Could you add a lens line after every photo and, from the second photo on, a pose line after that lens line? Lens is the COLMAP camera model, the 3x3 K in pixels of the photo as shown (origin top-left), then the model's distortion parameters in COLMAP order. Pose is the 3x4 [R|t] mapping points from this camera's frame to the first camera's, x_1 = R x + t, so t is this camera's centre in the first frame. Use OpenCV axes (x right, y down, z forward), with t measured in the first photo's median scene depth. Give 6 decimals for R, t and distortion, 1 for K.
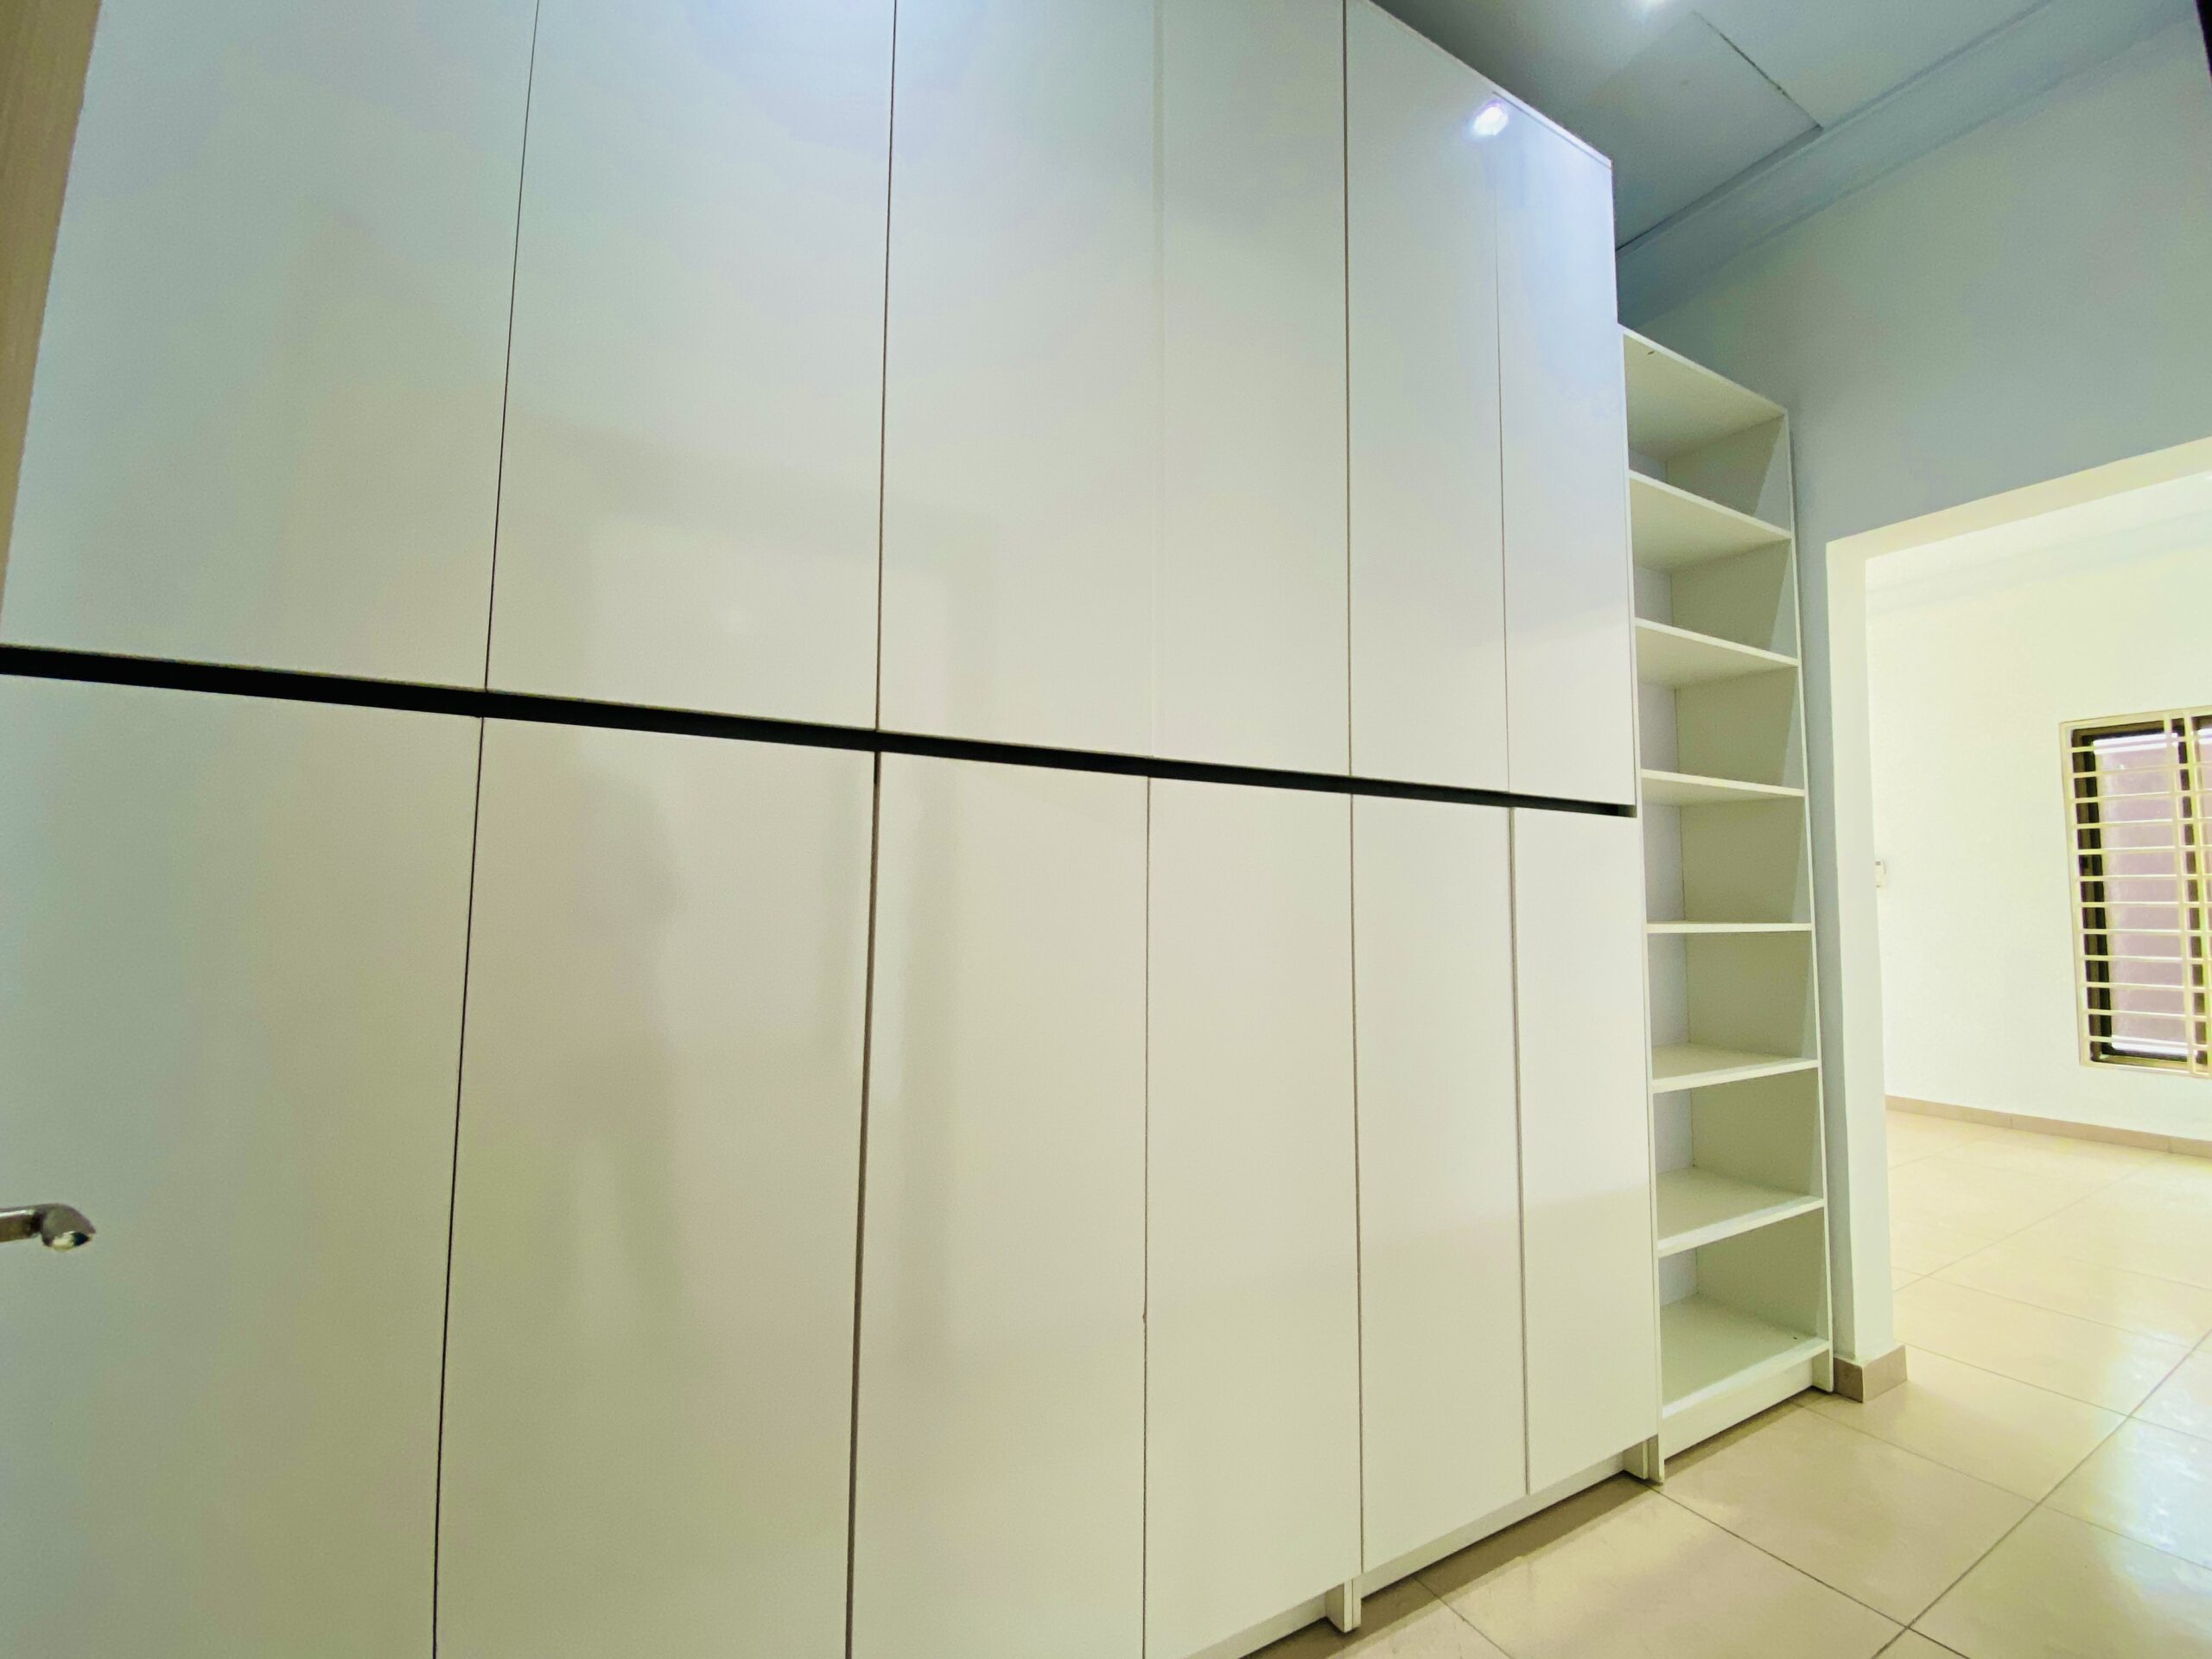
lens RADIAL K [[891.7, 0, 1109.3], [0, 891.7, 827.2], [0, 0, 1]] dist [0.016405, -0.017700]
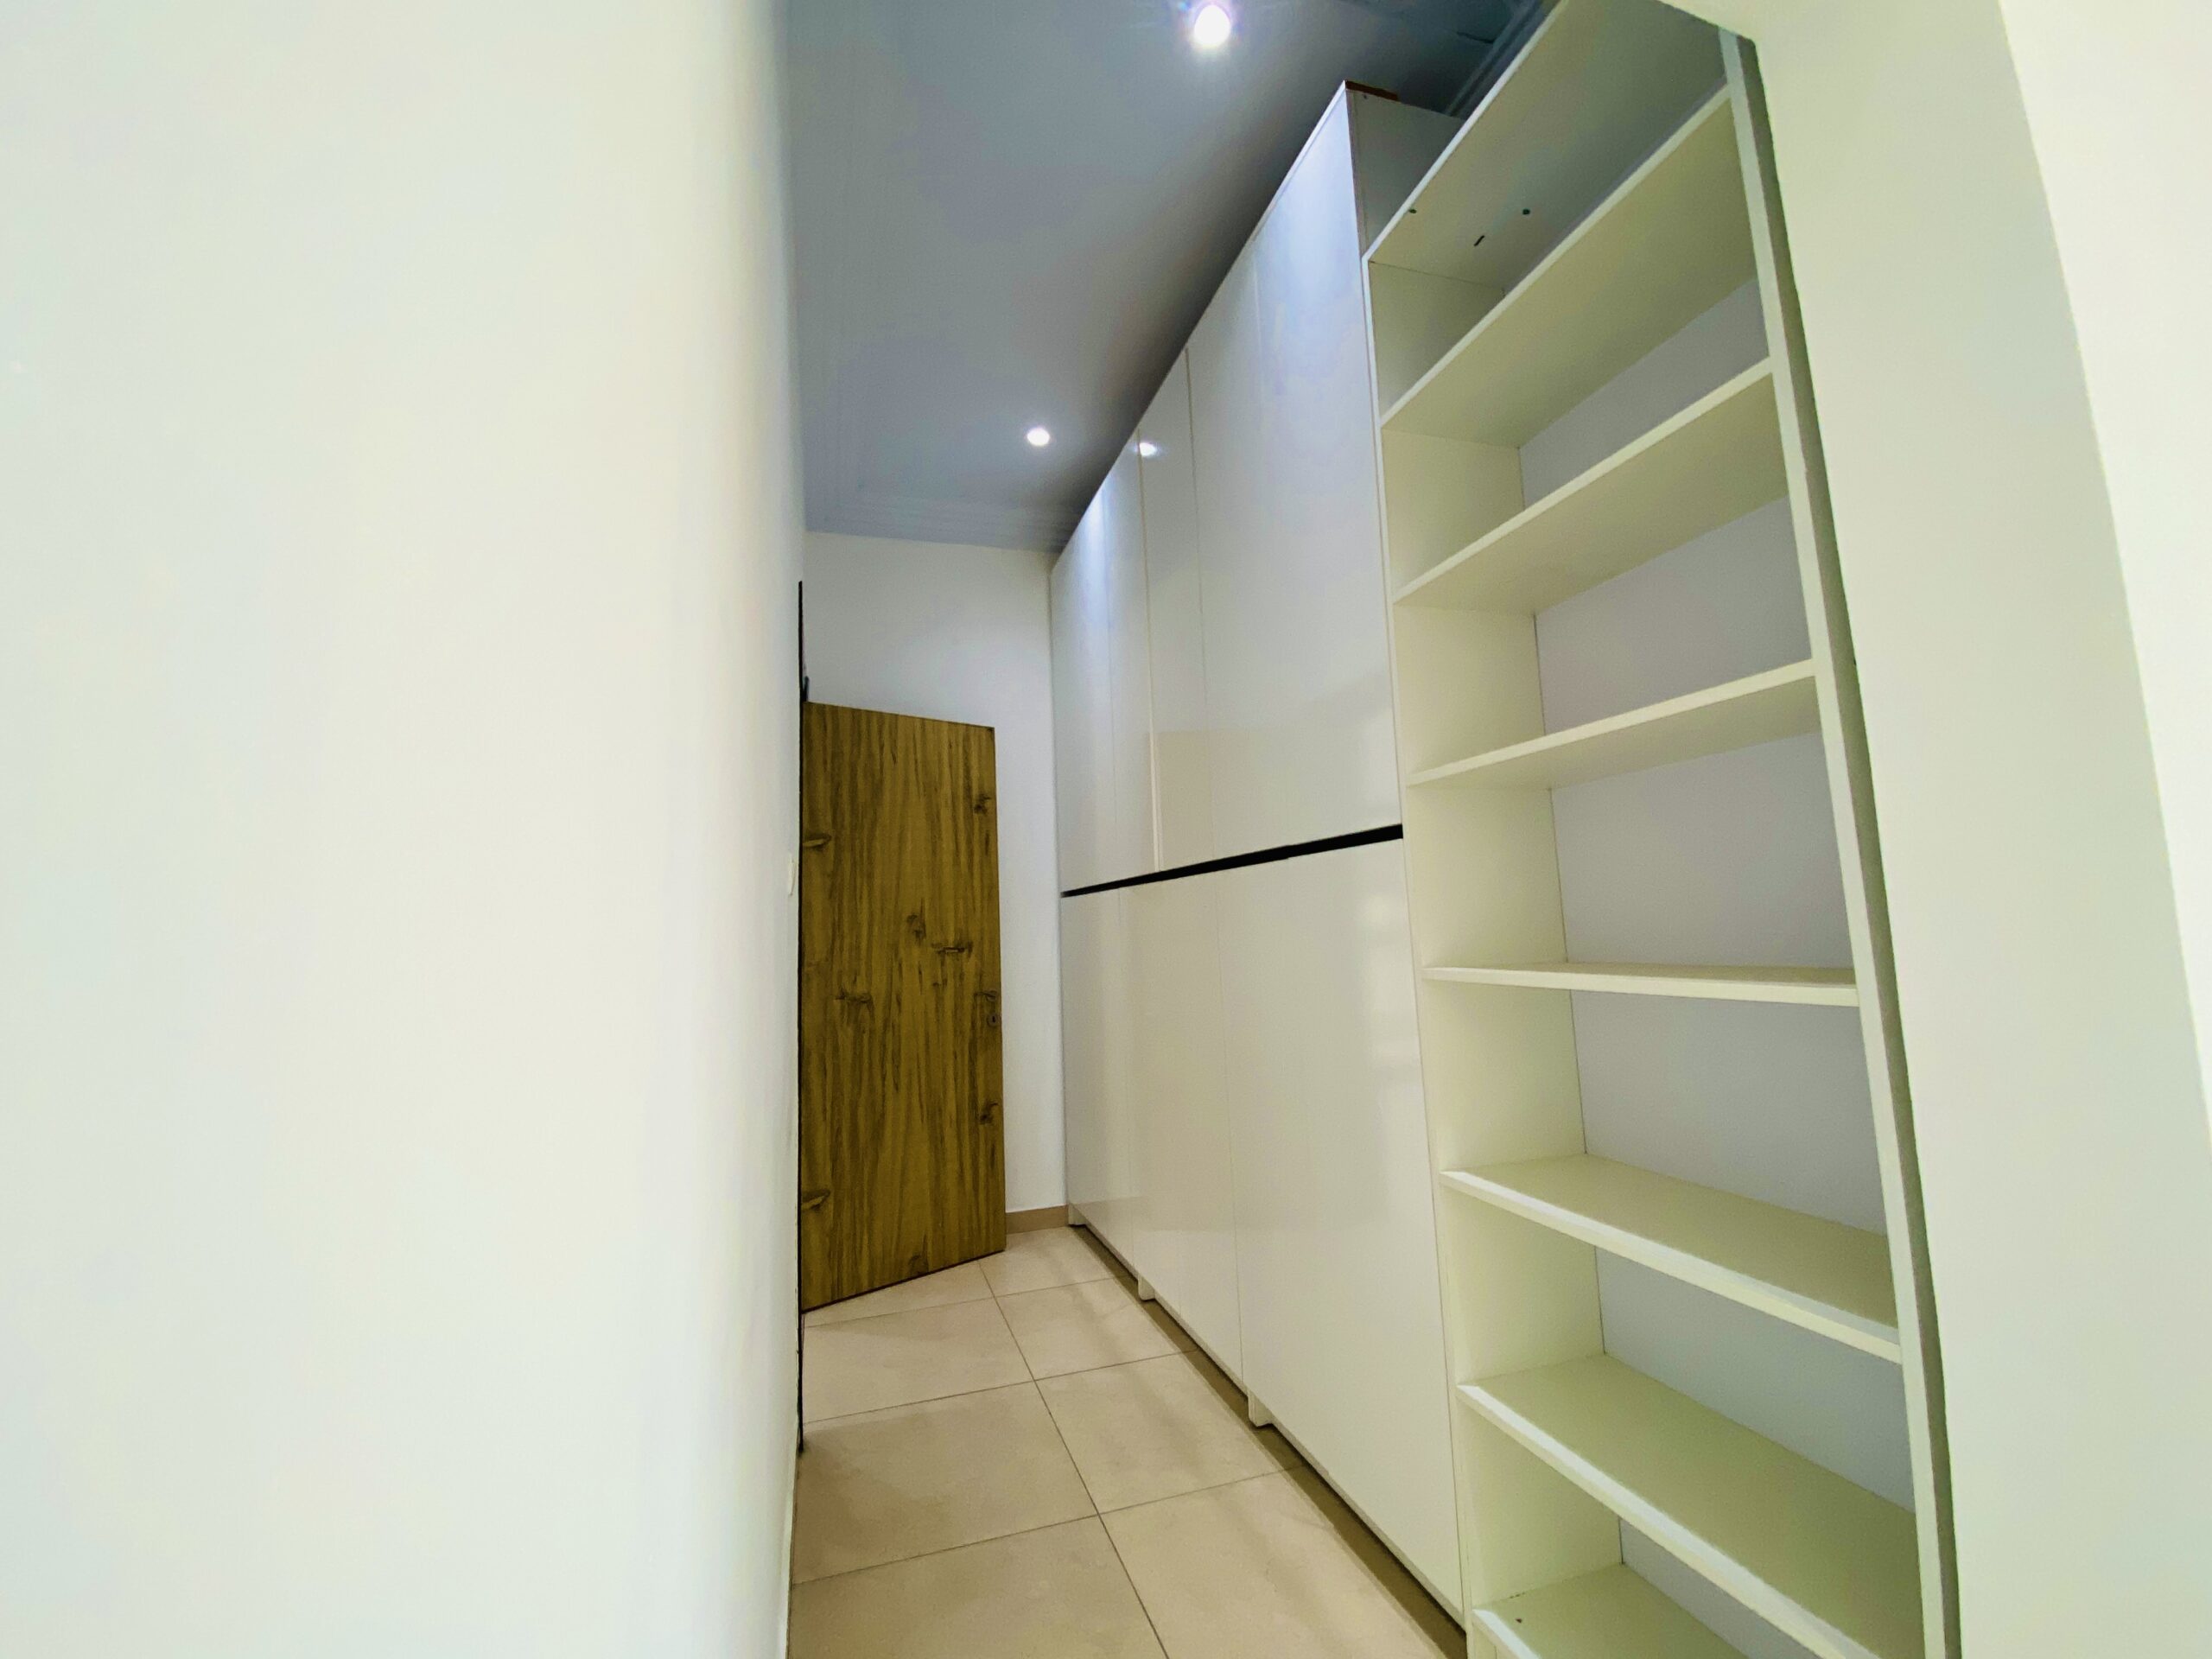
lens RADIAL K [[891.7, 0, 1109.3], [0, 891.7, 827.2], [0, 0, 1]] dist [0.016405, -0.017700]
pose [[-0.194099, -0.110536, -0.974735, 1.444239], [0.120551, 0.983413, -0.135525, 0.057892], [0.973547, -0.143811, -0.177554, 0.886310]]
